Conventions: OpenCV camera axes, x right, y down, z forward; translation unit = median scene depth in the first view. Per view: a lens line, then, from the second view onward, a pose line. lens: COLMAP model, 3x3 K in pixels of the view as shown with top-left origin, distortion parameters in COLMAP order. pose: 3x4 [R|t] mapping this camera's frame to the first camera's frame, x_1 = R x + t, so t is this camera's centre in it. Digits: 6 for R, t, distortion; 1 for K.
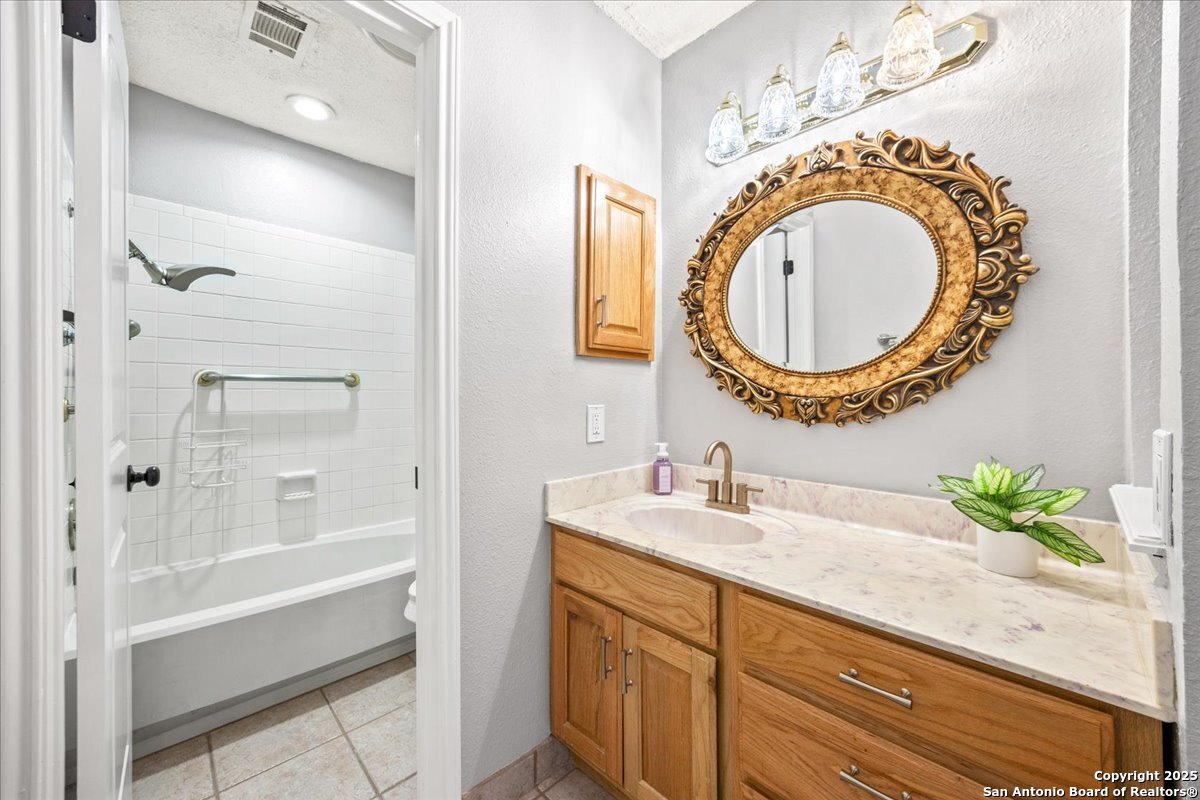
lens RADIAL K [[462.3, 0, 610.2], [0, 462.3, 385.1], [0, 0, 1]] dist [-0.000409, -0.000065]
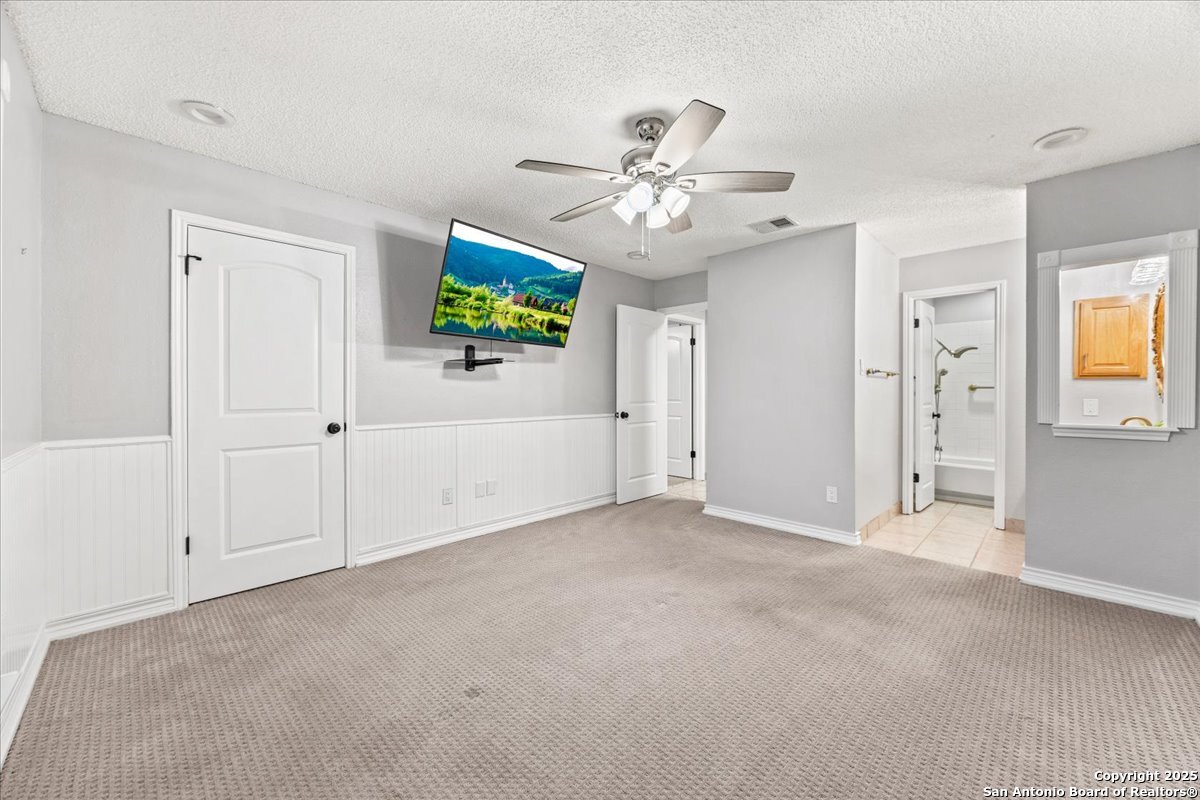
lens RADIAL K [[462.3, 0, 610.2], [0, 462.3, 385.1], [0, 0, 1]] dist [-0.000409, -0.000065]
pose [[0.002319, -0.011617, -0.999930, 2.089945], [0.006170, 0.999914, -0.011603, -0.016270], [0.999978, -0.006143, 0.002390, -1.266247]]
